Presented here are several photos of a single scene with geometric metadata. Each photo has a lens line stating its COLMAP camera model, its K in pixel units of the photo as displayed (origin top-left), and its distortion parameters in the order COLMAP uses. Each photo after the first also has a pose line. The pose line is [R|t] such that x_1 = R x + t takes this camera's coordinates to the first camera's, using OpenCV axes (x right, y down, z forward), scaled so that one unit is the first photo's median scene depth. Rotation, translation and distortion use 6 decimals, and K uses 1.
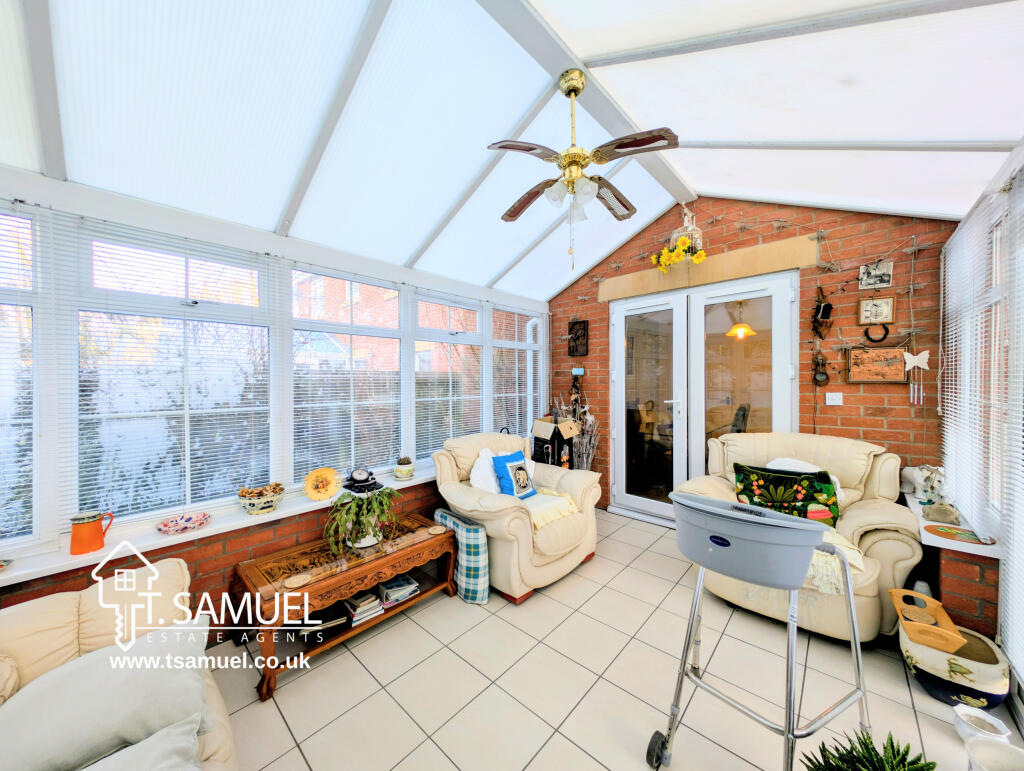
lens RADIAL K [[362.9, 0, 510.1], [0, 362.9, 385.0], [0, 0, 1]] dist [-0.002427, -0.000727]
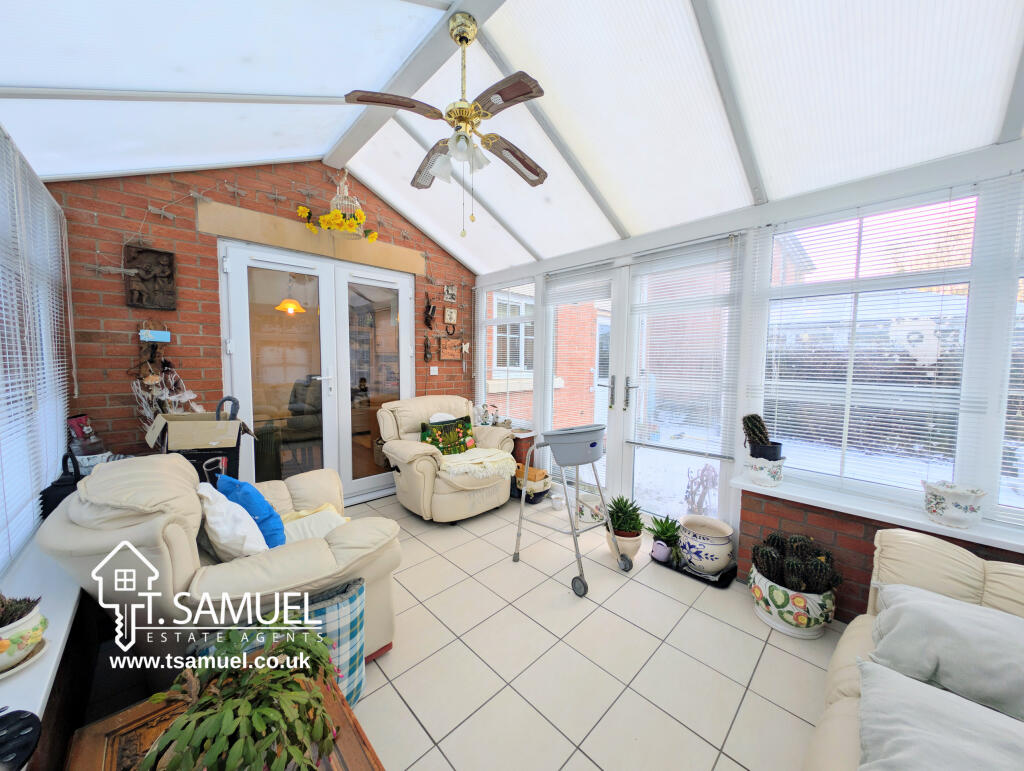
lens RADIAL K [[362.9, 0, 513.8], [0, 362.9, 387.1], [0, 0, 1]] dist [-0.002427, -0.000727]
pose [[0.046921, -0.062794, 0.996923, -0.571275], [-0.004163, 0.998001, 0.063058, 0.009697], [-0.998890, -0.007109, 0.046566, 0.588136]]
